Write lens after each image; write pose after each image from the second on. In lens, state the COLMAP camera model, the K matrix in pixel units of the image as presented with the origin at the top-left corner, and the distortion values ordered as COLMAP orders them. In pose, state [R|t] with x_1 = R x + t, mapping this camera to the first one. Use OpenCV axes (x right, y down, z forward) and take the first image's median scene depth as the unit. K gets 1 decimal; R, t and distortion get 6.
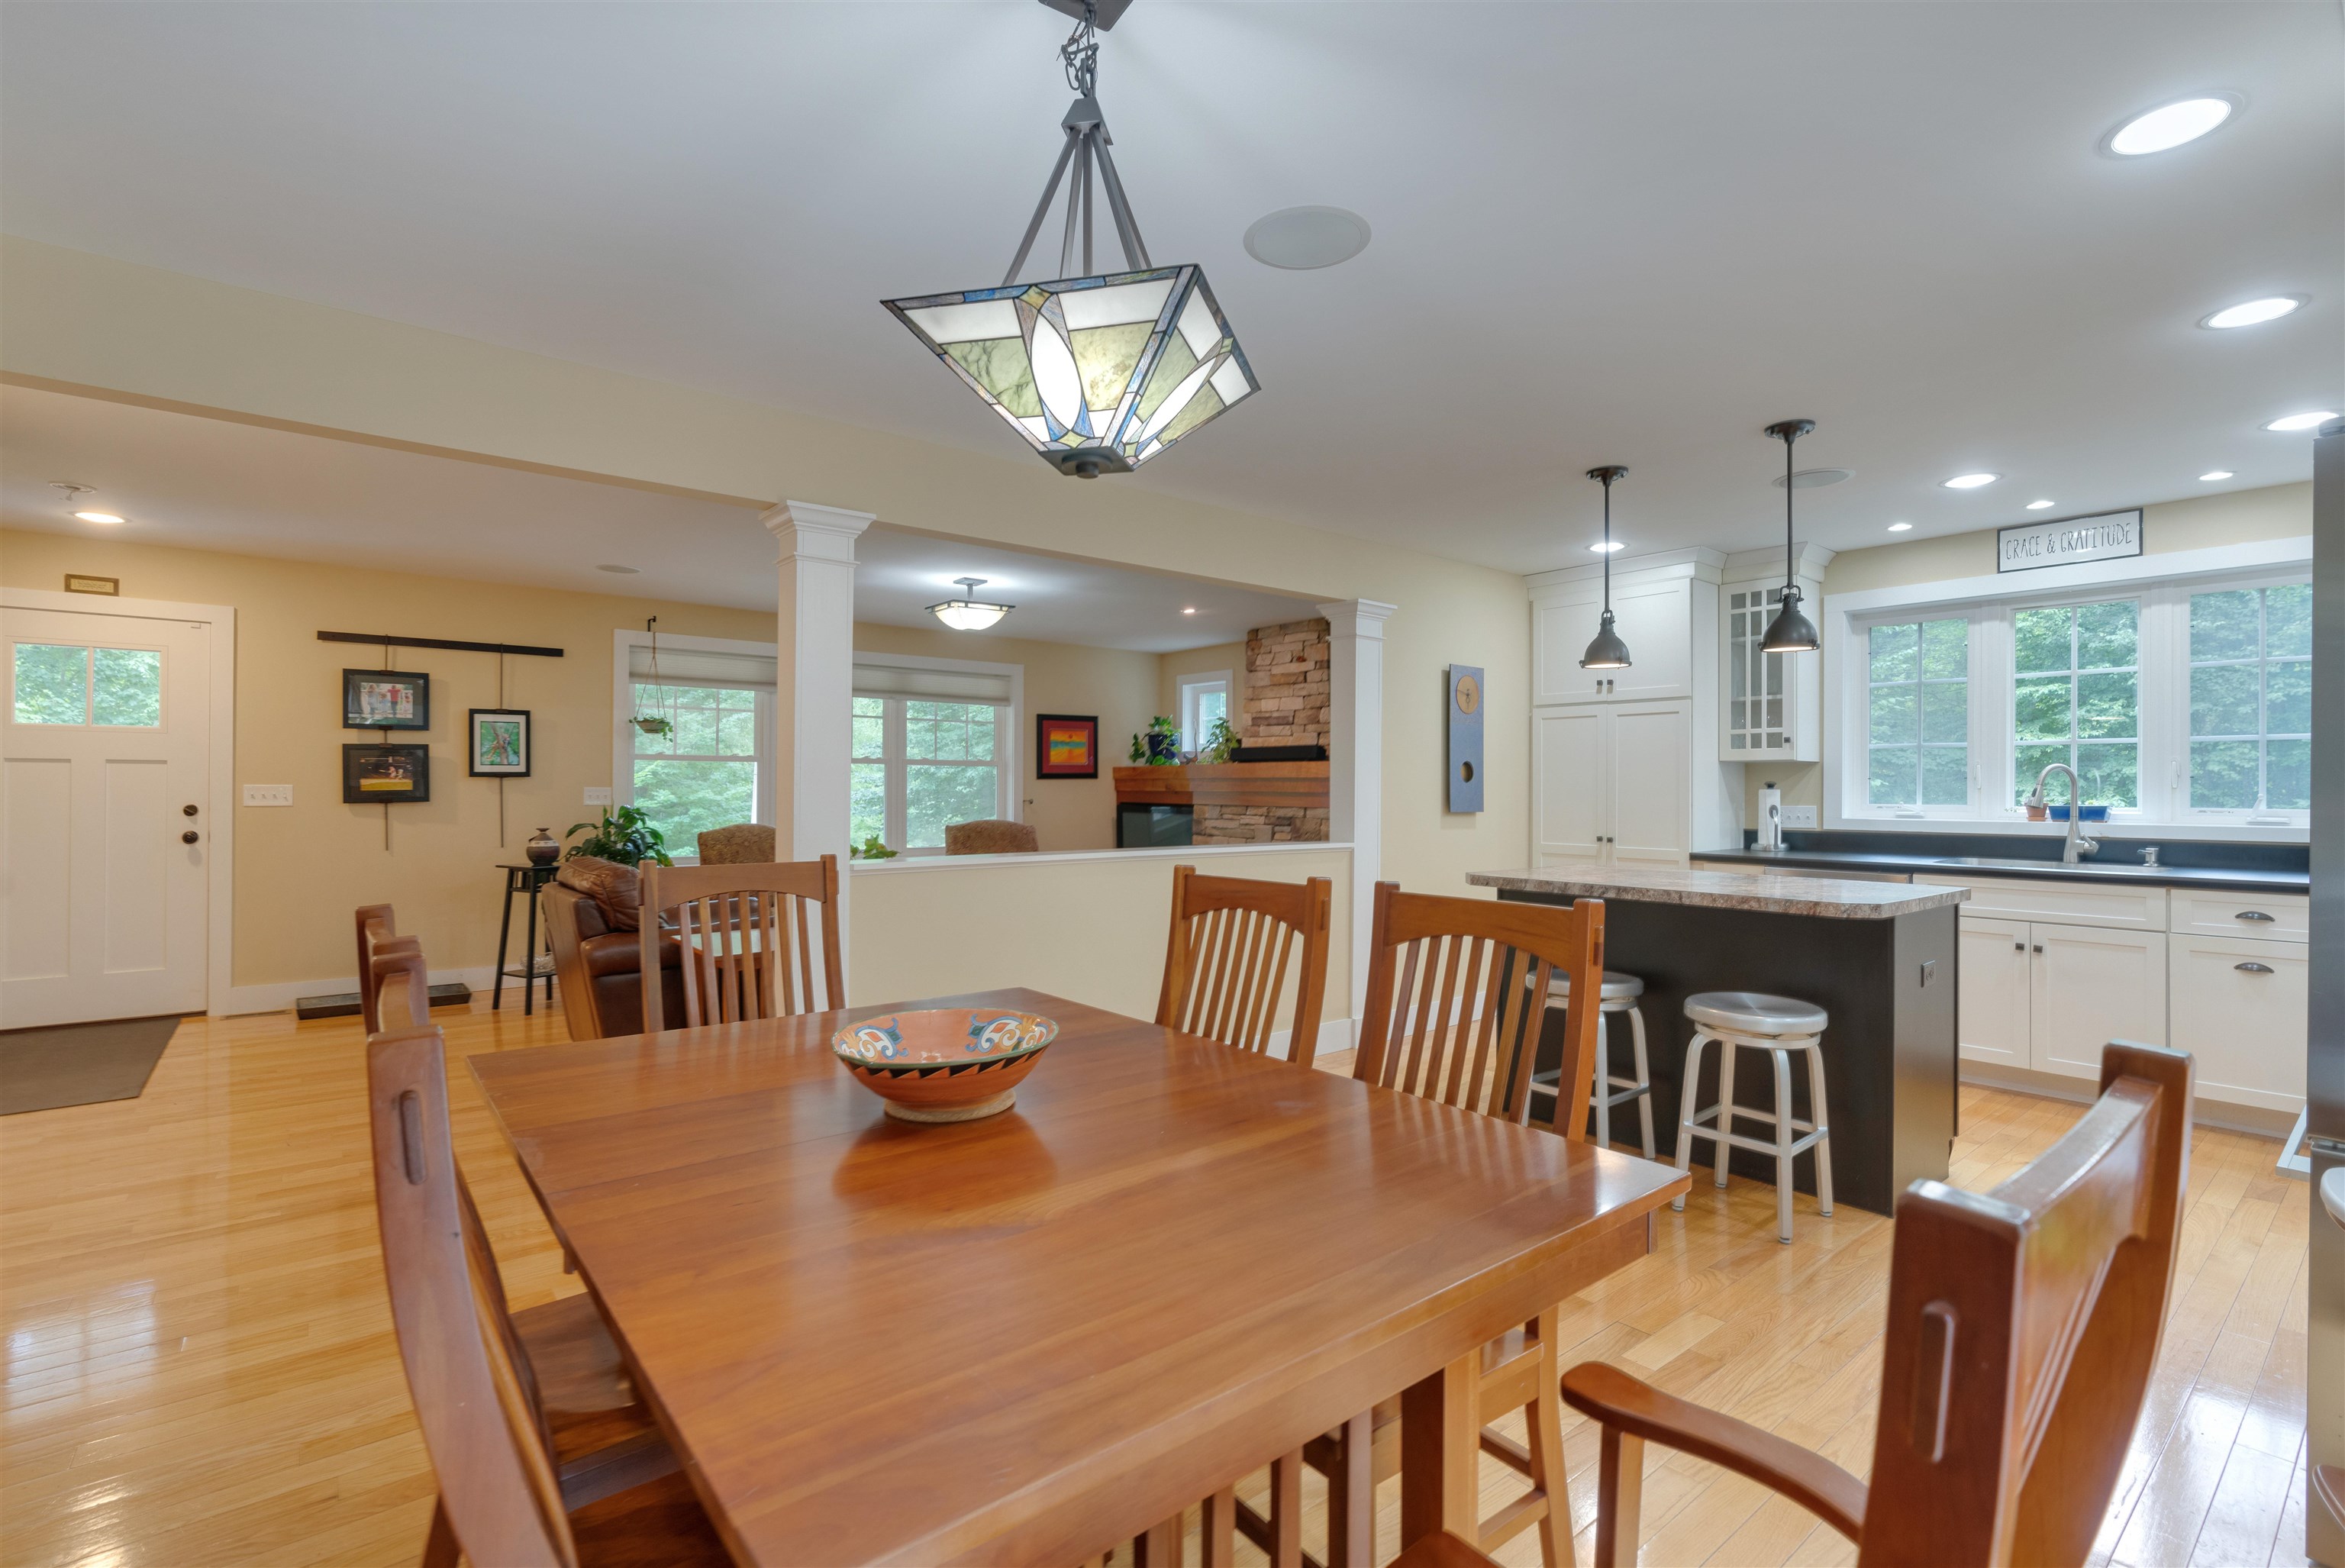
lens RADIAL K [[1101.2, 0, 1172.5], [0, 1101.2, 784.0], [0, 0, 1]] dist [-0.000465, -0.000161]
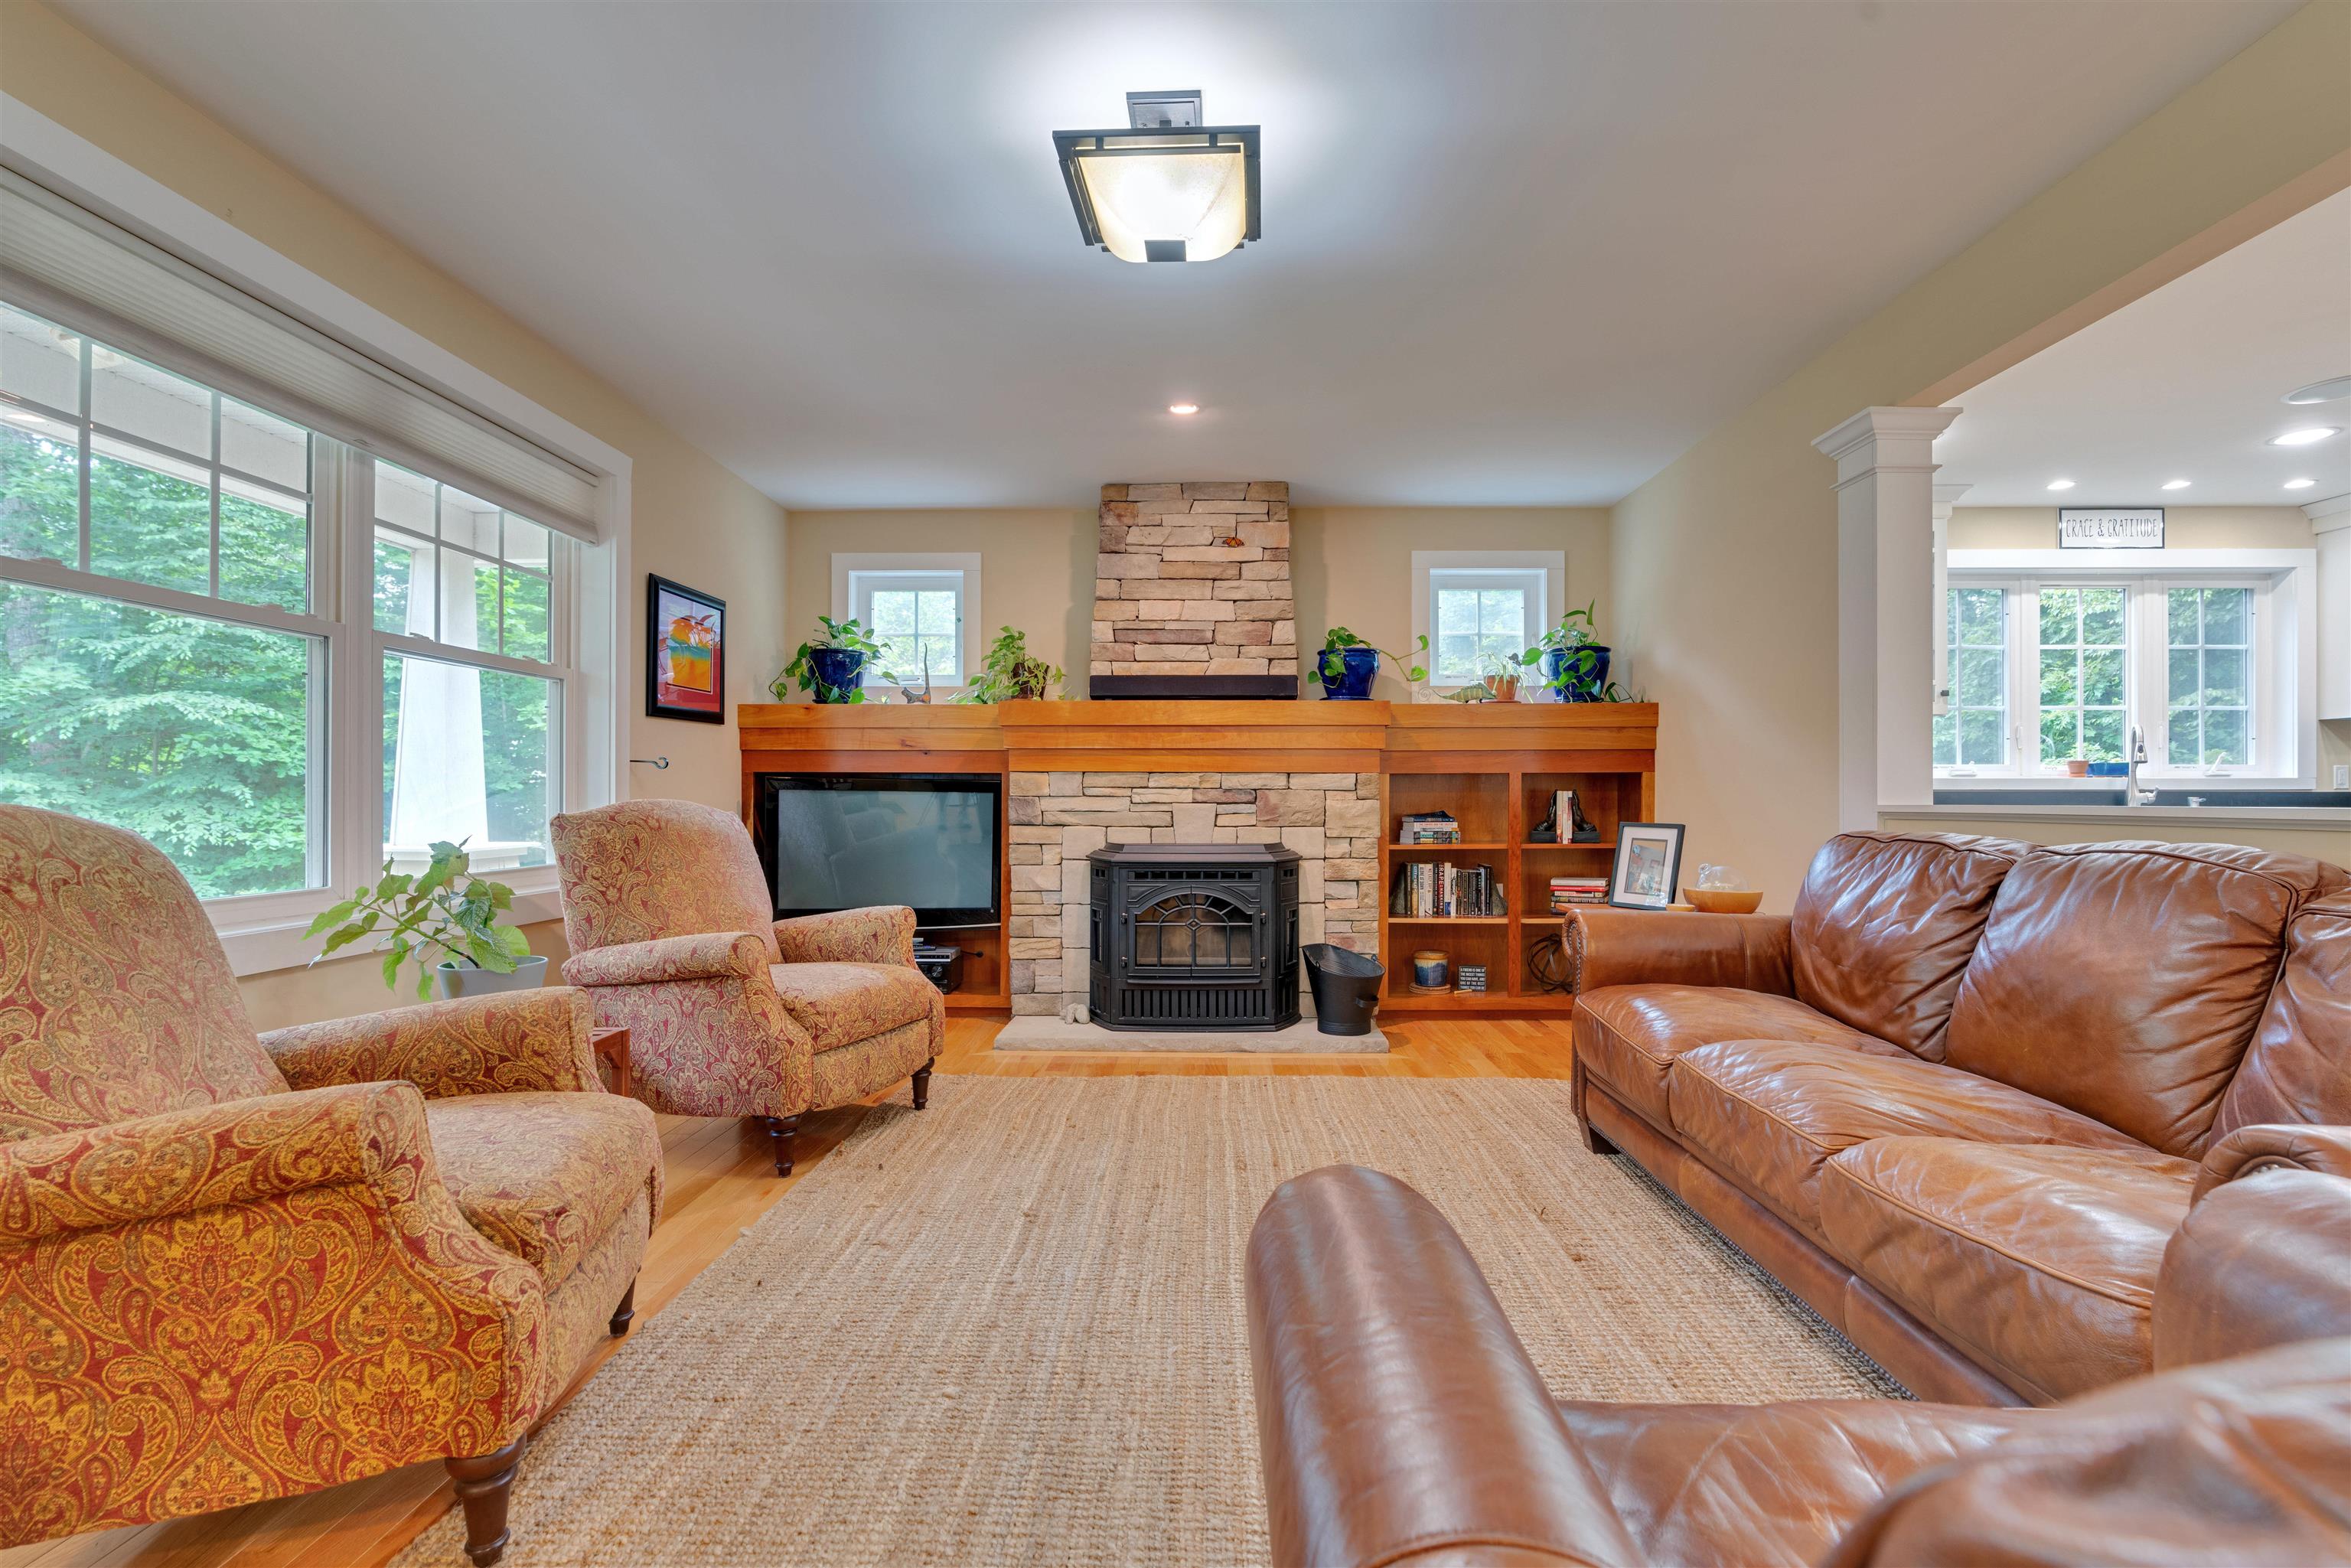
lens RADIAL K [[1056.9, 0, 1181.4], [0, 1056.9, 803.7], [0, 0, 1]] dist [0.001209, -0.000104]
pose [[0.636328, 0.001703, 0.771417, -0.534630], [-0.003005, 0.999995, 0.000271, 0.055167], [-0.771413, -0.002491, 0.636330, 0.897336]]
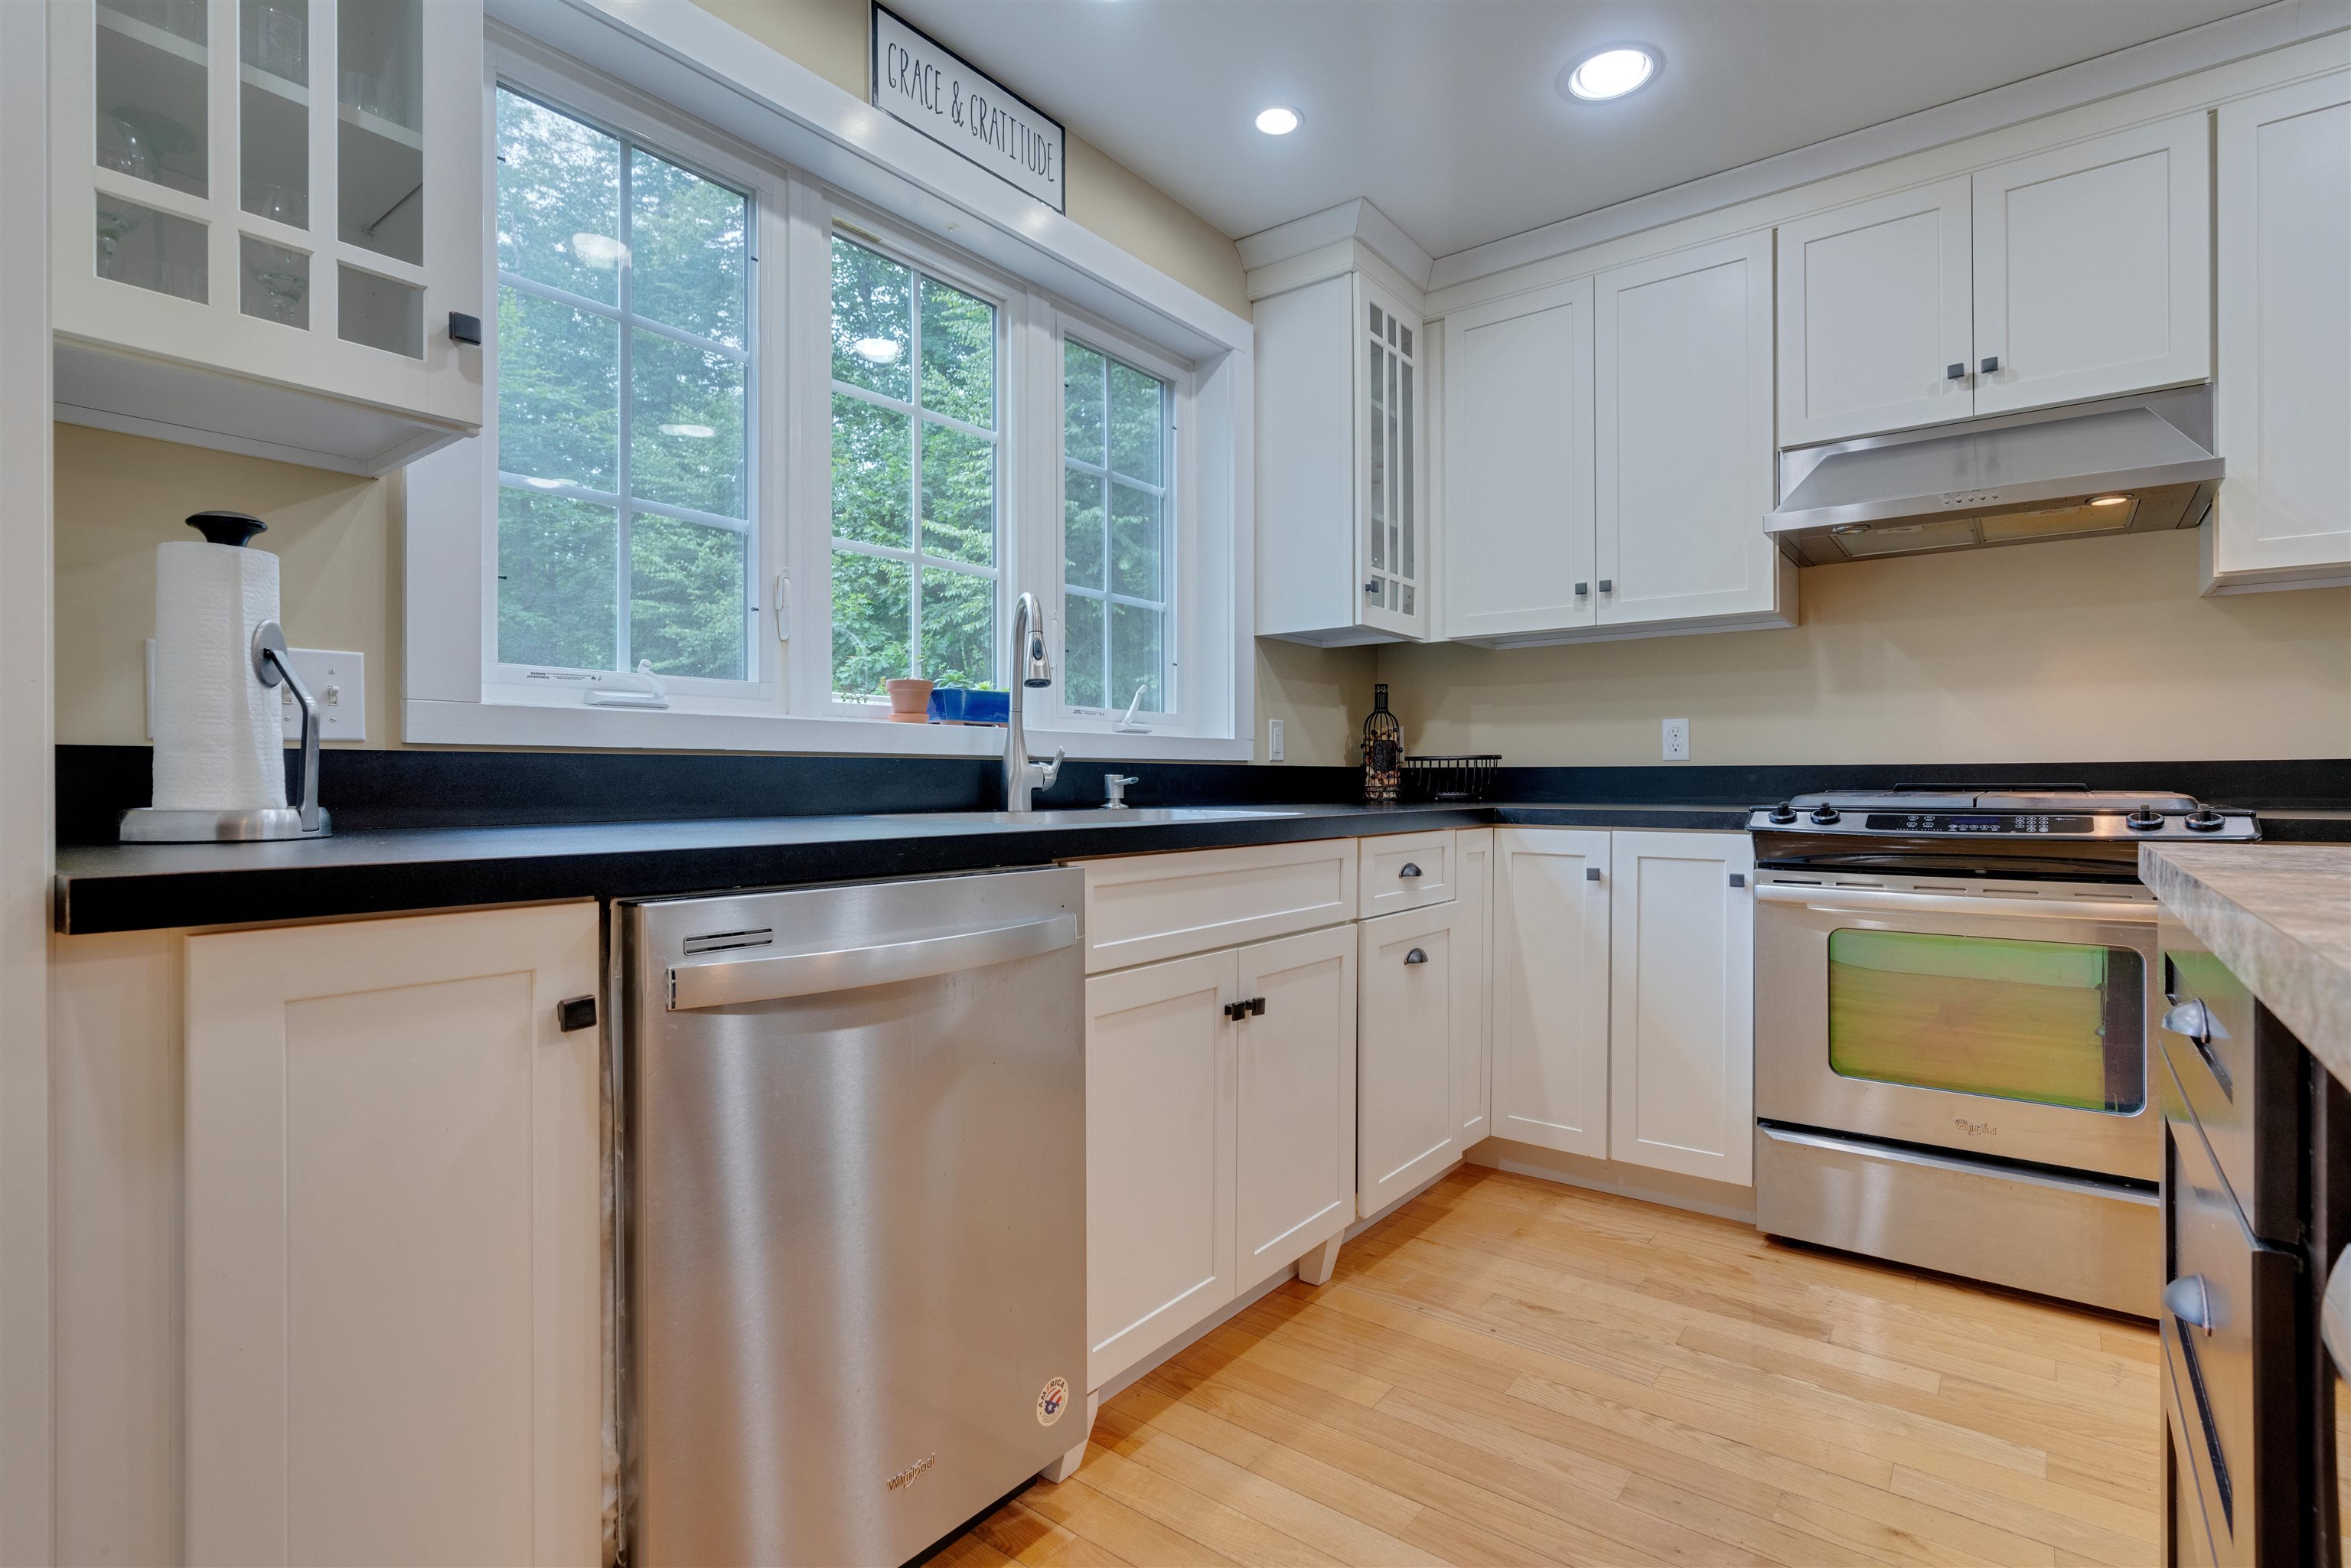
lens RADIAL K [[1078.0, 0, 1175.5], [0, 1078.0, 784.0], [0, 0, 1]] dist [-0.033809, 0.000168]
pose [[-0.235113, -0.004371, 0.971958, 0.309129], [-0.000147, 0.999990, 0.004461, 0.048504], [-0.971968, 0.000906, -0.235111, 0.879486]]
